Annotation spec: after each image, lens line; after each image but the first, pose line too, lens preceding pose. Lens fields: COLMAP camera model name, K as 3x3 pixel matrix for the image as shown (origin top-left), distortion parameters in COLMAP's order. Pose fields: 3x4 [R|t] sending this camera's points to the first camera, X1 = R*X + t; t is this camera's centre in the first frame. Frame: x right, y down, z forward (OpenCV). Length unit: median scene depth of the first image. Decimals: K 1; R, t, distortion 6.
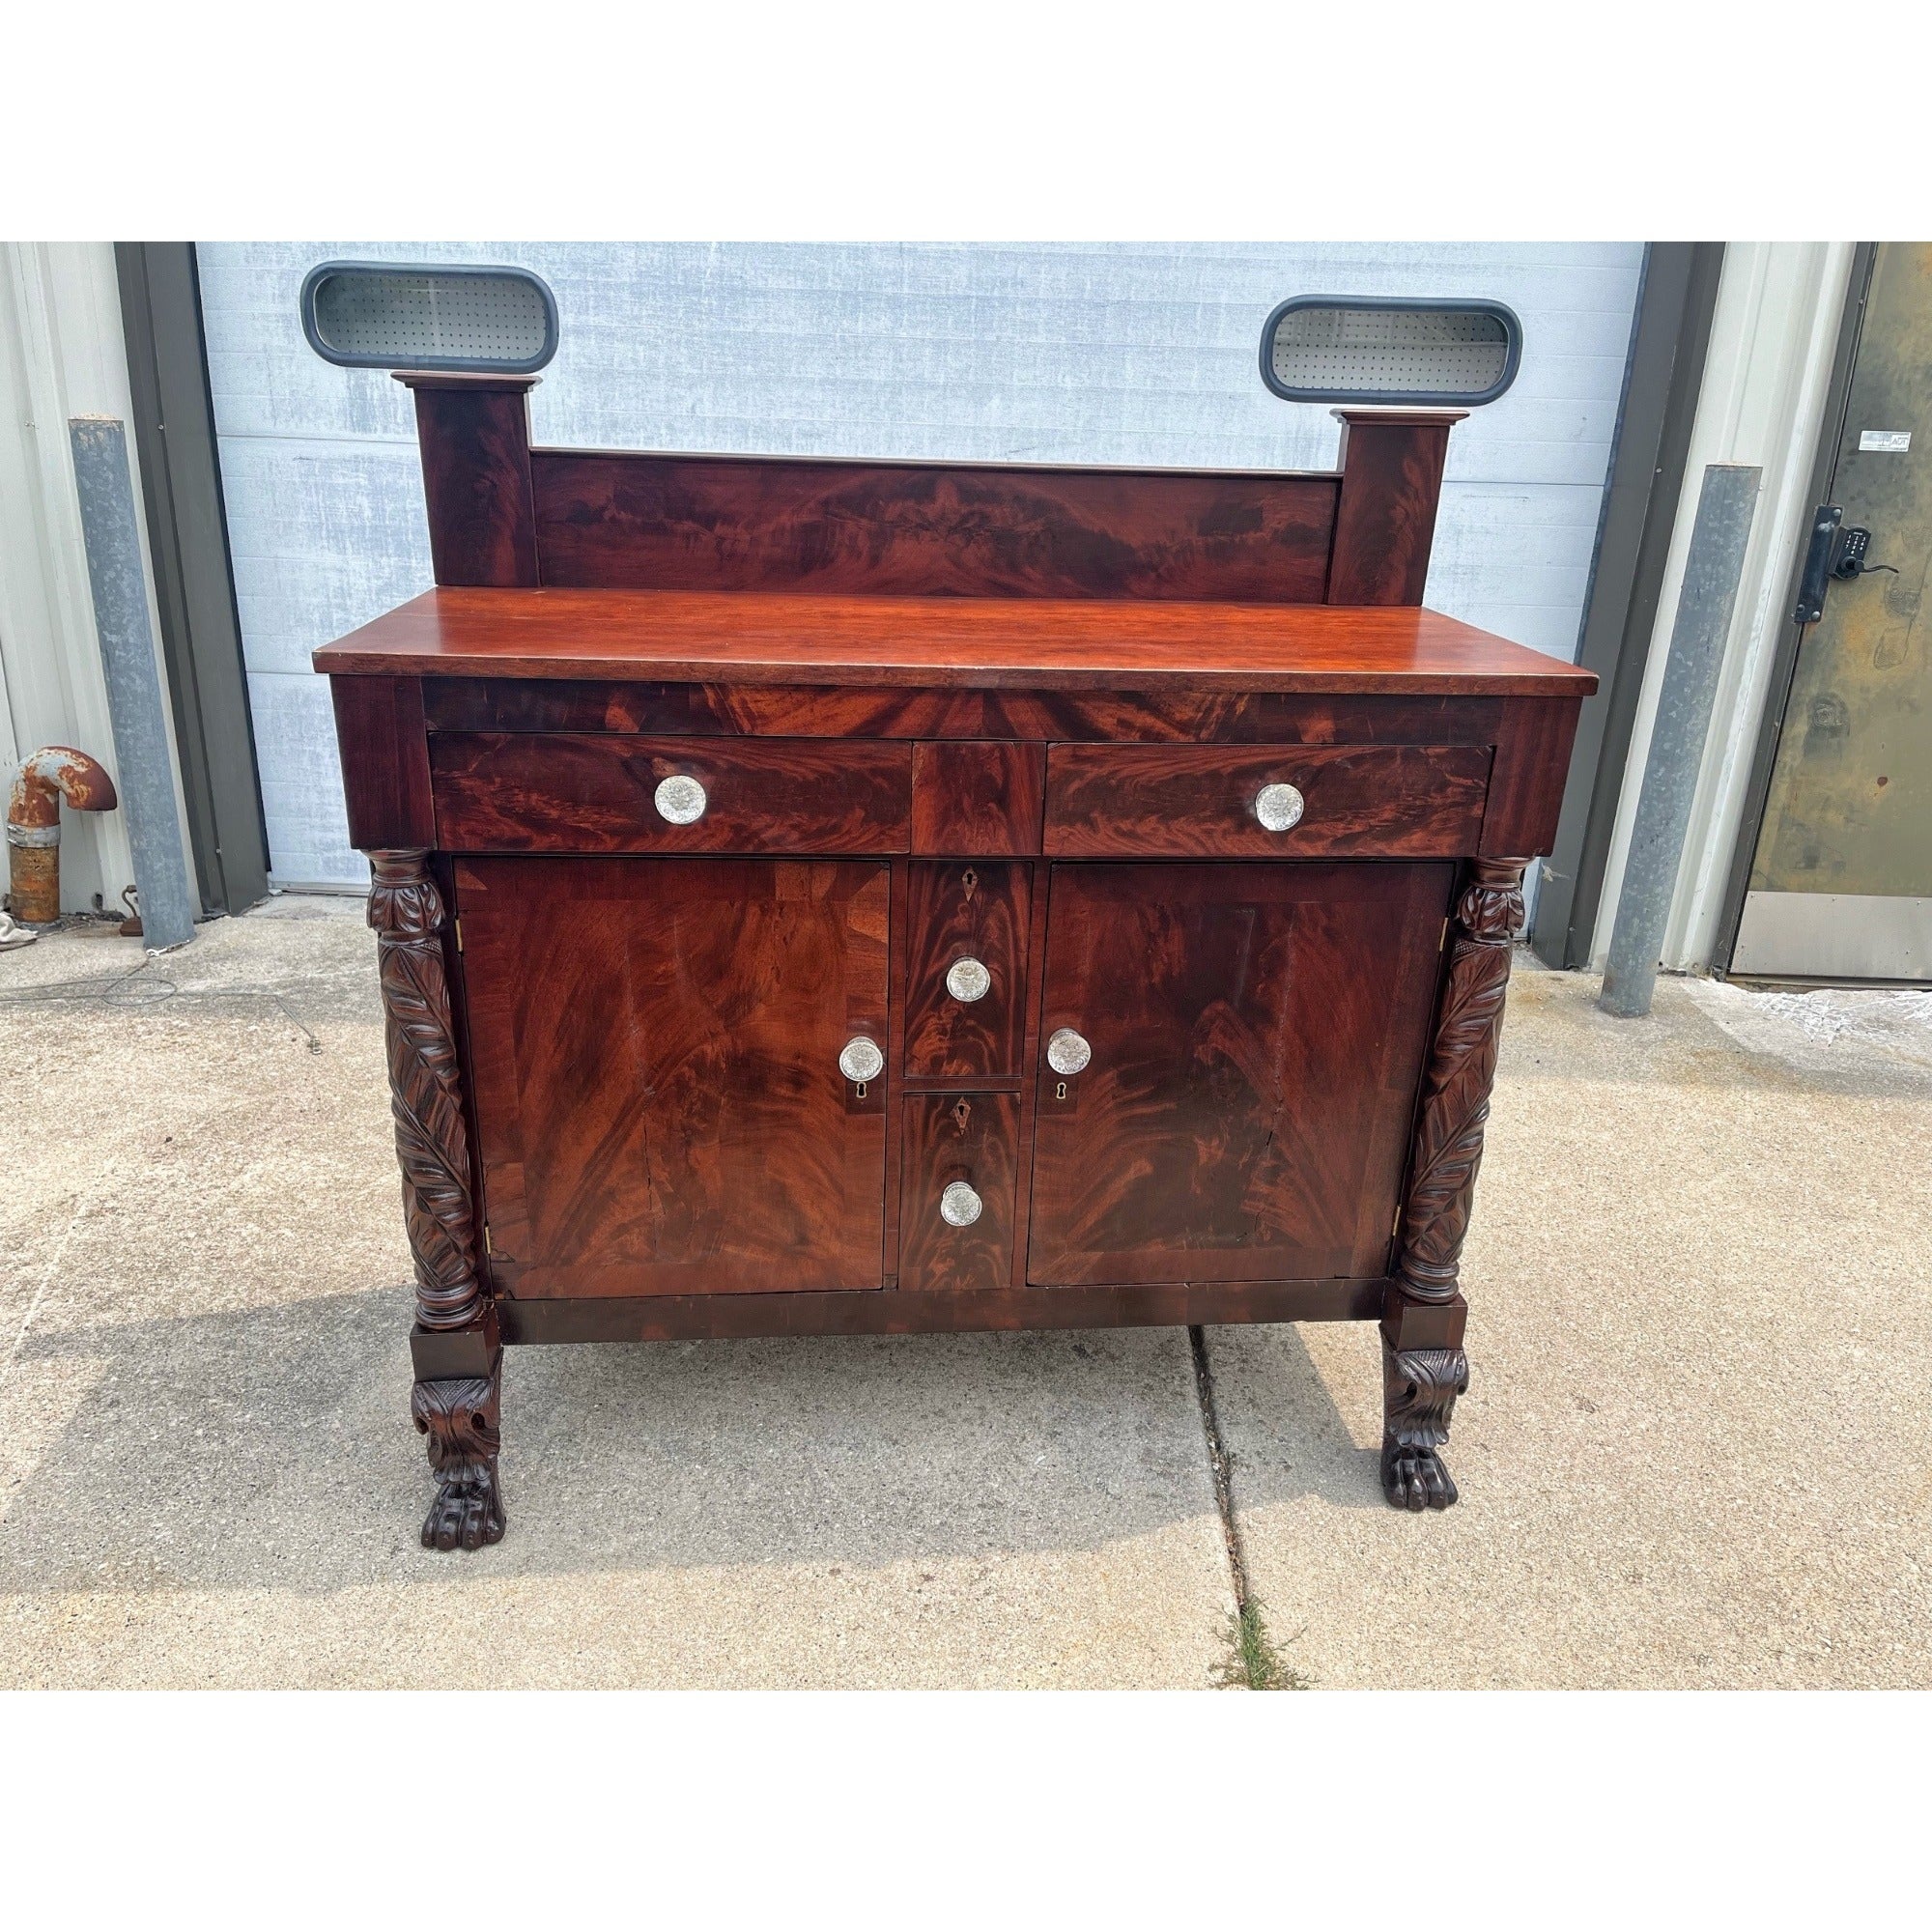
lens RADIAL K [[1479.0, 0, 974.6], [0, 1479.0, 967.8], [0, 0, 1]] dist [0.078916, -0.114728]
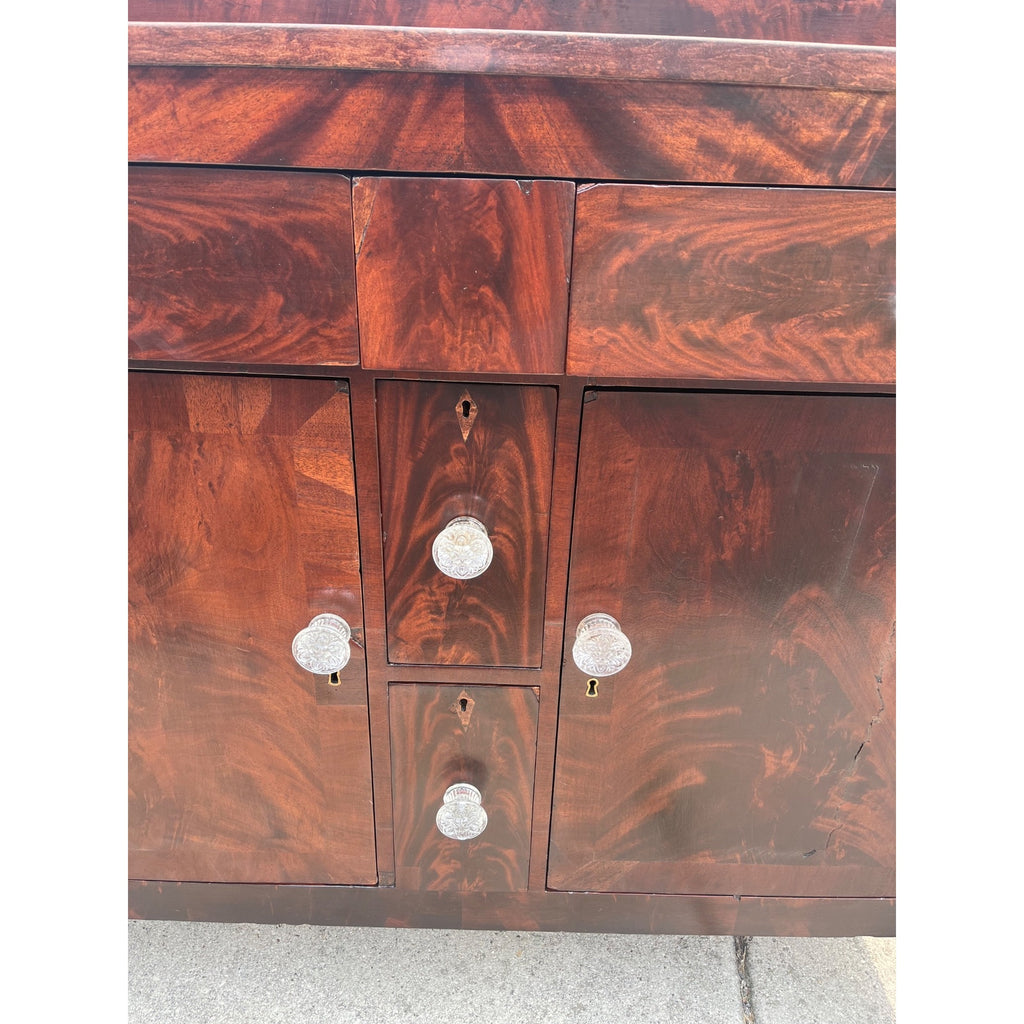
lens RADIAL K [[783.9, 0, 510.4], [0, 783.9, 515.6], [0, 0, 1]] dist [0.078916, -0.114728]
pose [[0.994730, 0.040440, -0.094221, 0.051112], [-0.033119, 0.996402, 0.078009, -0.037176], [0.097036, -0.074477, 0.992490, 0.589514]]
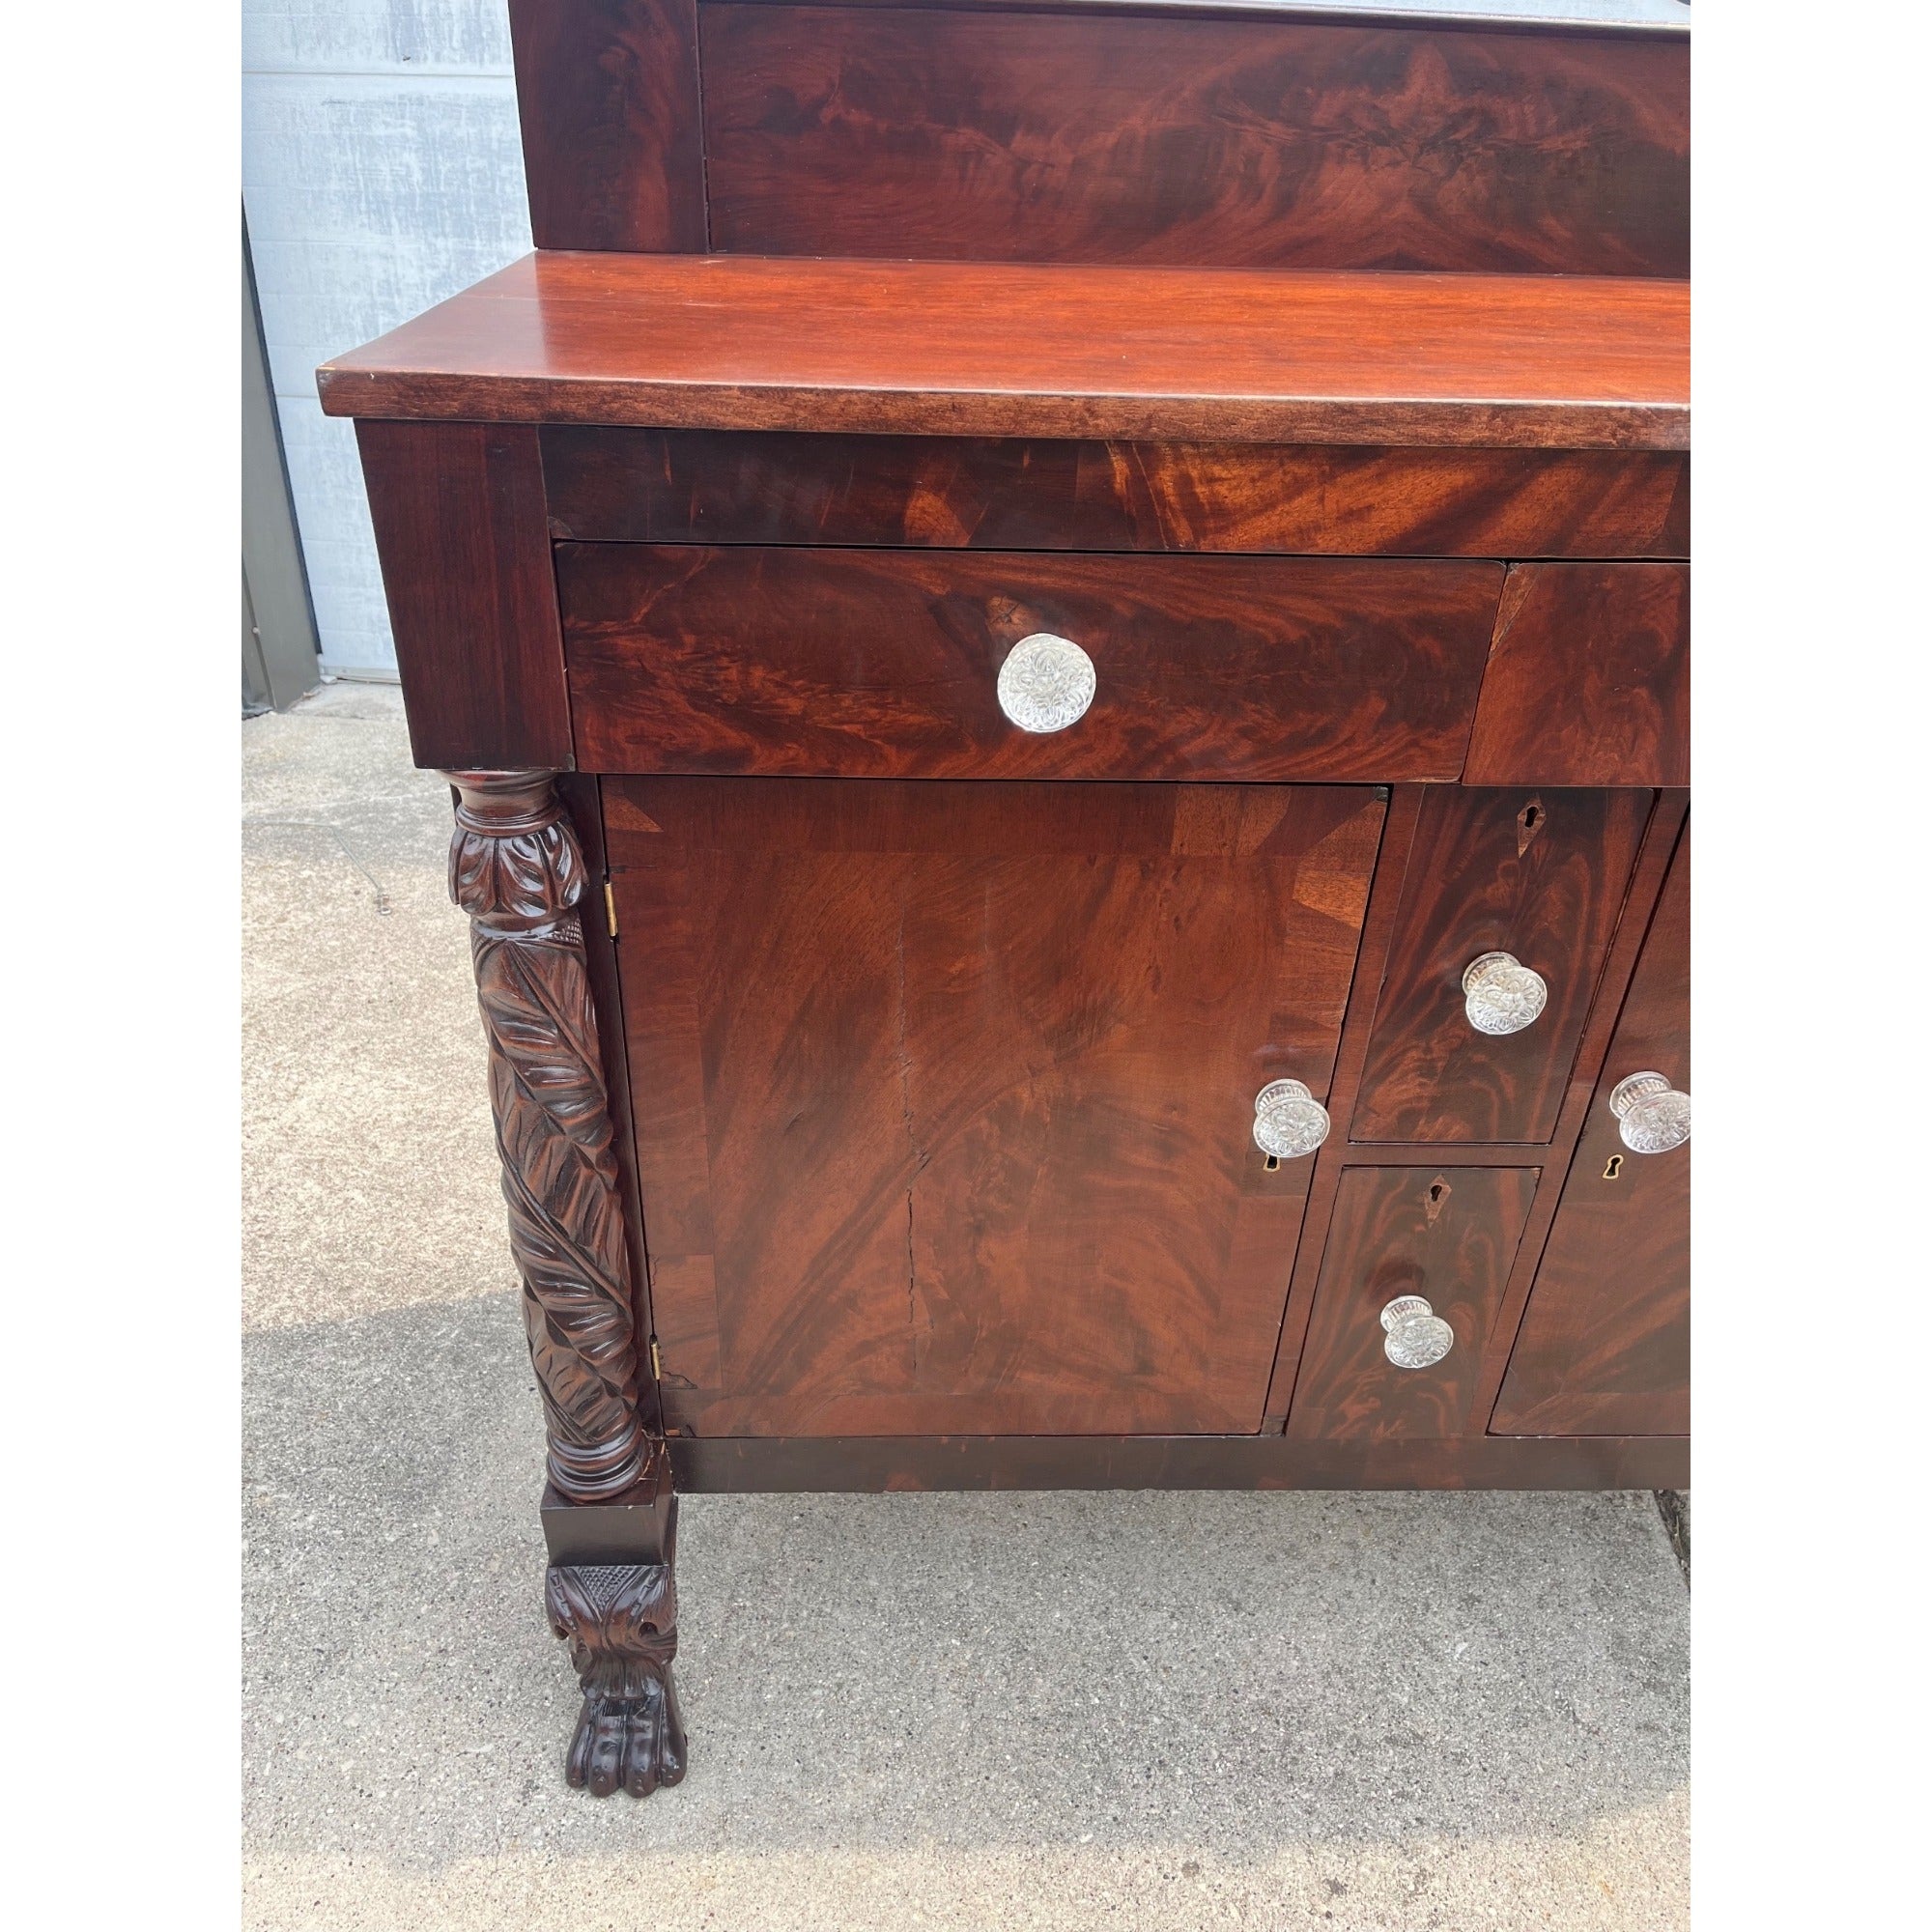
lens RADIAL K [[1479.0, 0, 945.7], [0, 1479.0, 981.8], [0, 0, 1]] dist [0.078916, -0.114728]
pose [[0.997848, 0.028594, -0.058999, -0.170438], [-0.017683, 0.983914, 0.177767, -0.088152], [0.063133, -0.176341, 0.982302, 0.415084]]
